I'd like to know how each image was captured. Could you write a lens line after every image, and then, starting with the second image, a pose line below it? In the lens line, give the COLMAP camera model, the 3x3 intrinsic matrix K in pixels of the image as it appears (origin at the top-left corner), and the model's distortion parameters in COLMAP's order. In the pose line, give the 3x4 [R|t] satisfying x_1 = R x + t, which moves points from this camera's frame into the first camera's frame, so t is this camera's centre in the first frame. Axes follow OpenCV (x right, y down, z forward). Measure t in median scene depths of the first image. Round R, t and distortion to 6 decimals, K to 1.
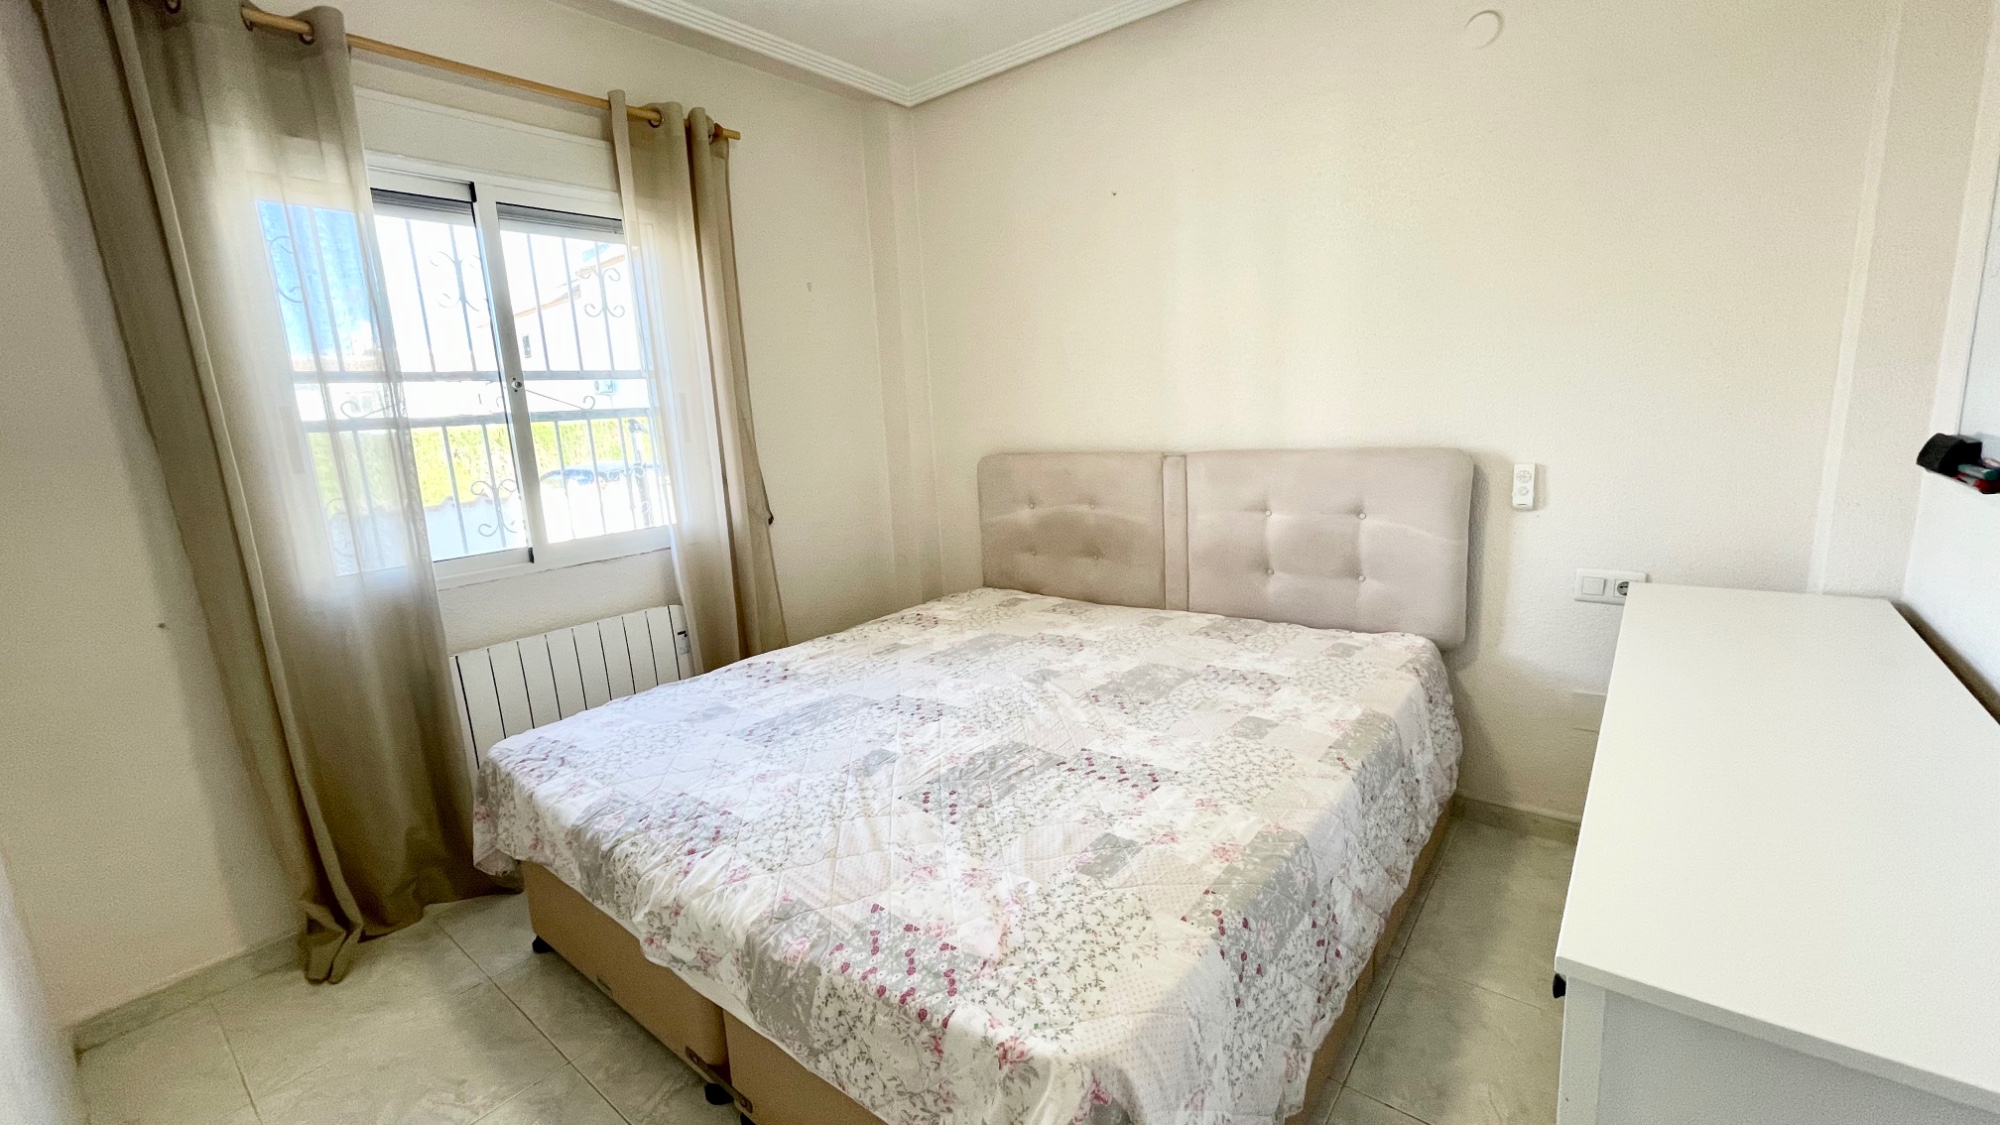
lens RADIAL K [[809.1, 0, 993.6], [0, 809.1, 557.8], [0, 0, 1]] dist [-0.000491, 0.000619]
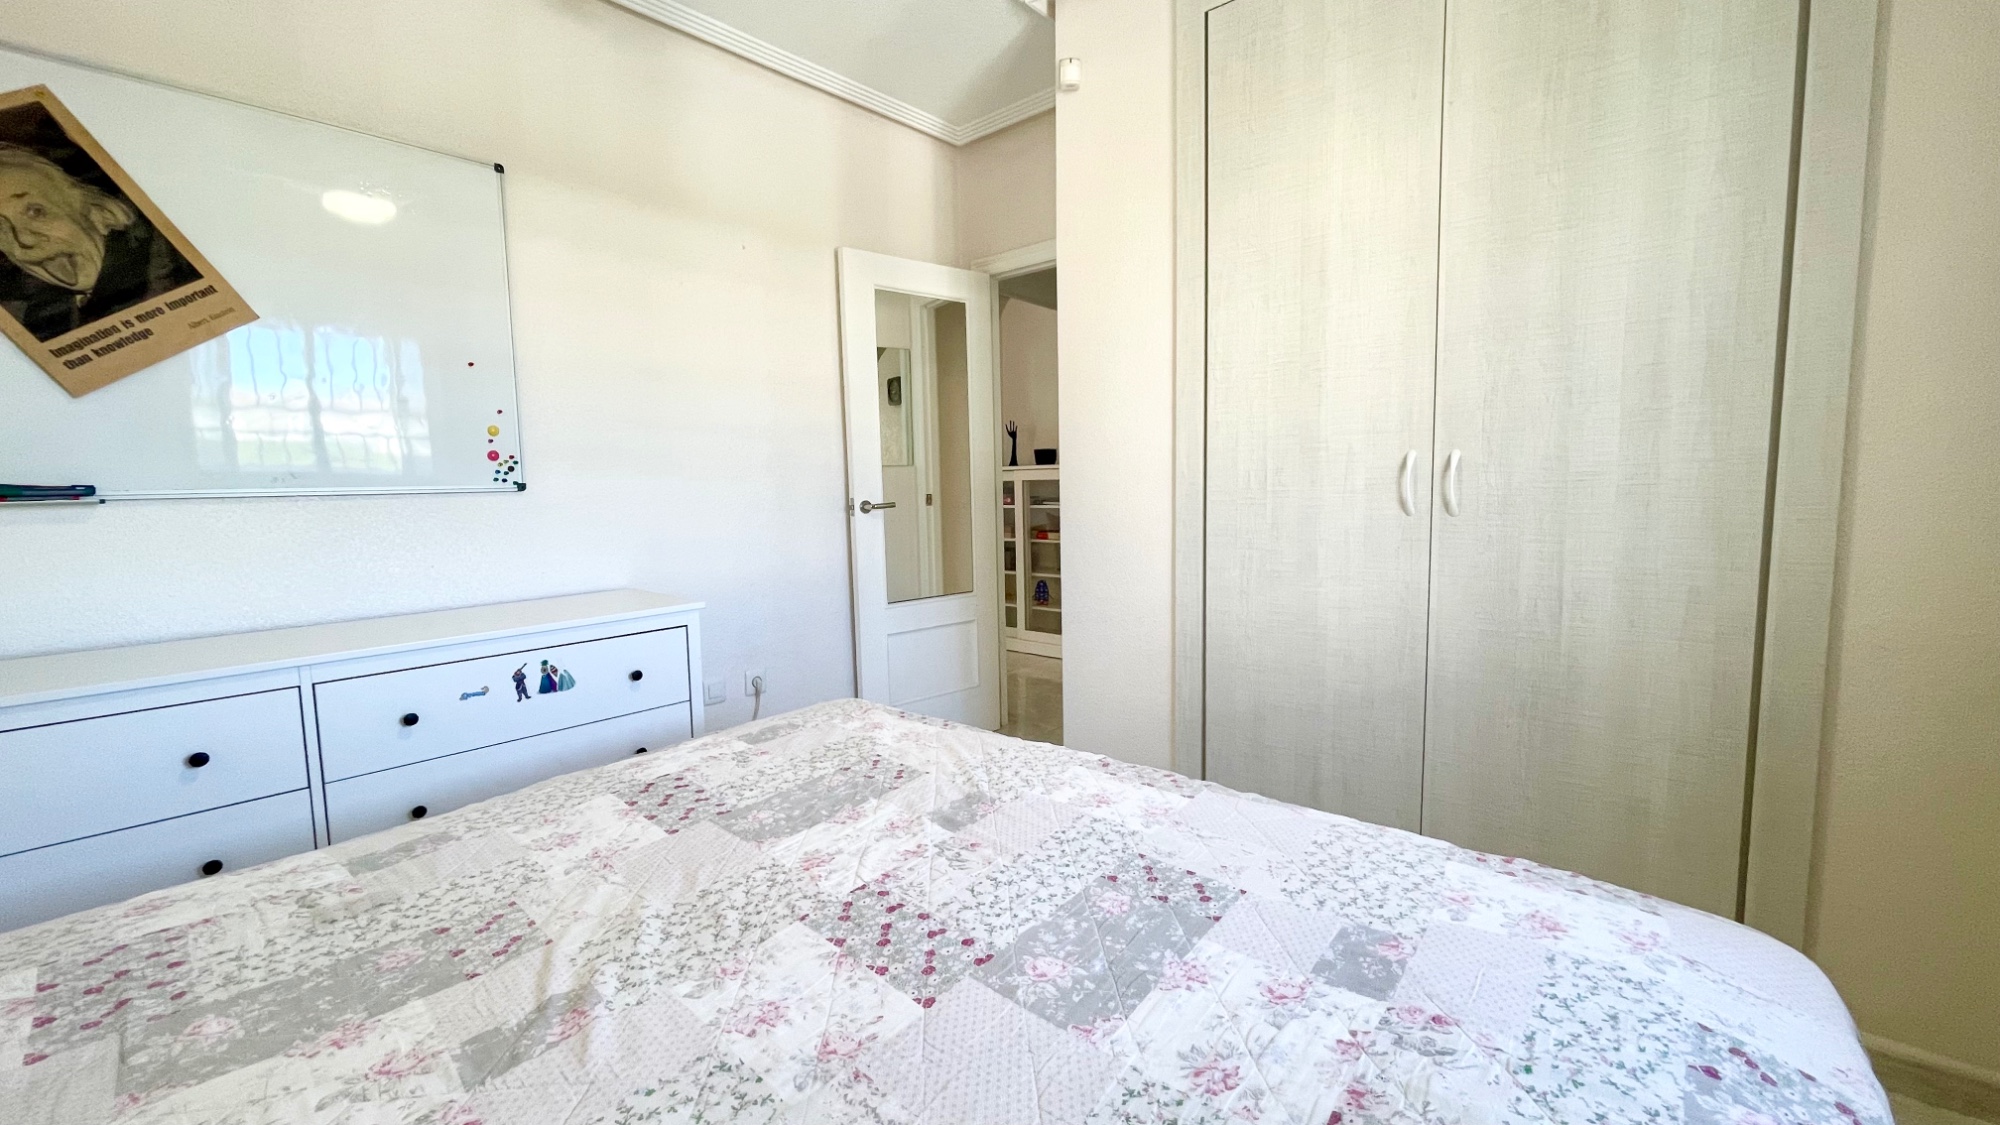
lens RADIAL K [[809.1, 0, 993.6], [0, 809.1, 557.8], [0, 0, 1]] dist [-0.000491, 0.000619]
pose [[-0.996635, 0.067354, 0.046703, -0.191604], [0.077706, 0.957714, 0.277029, -0.150130], [-0.026069, 0.279726, -0.959726, 1.385967]]
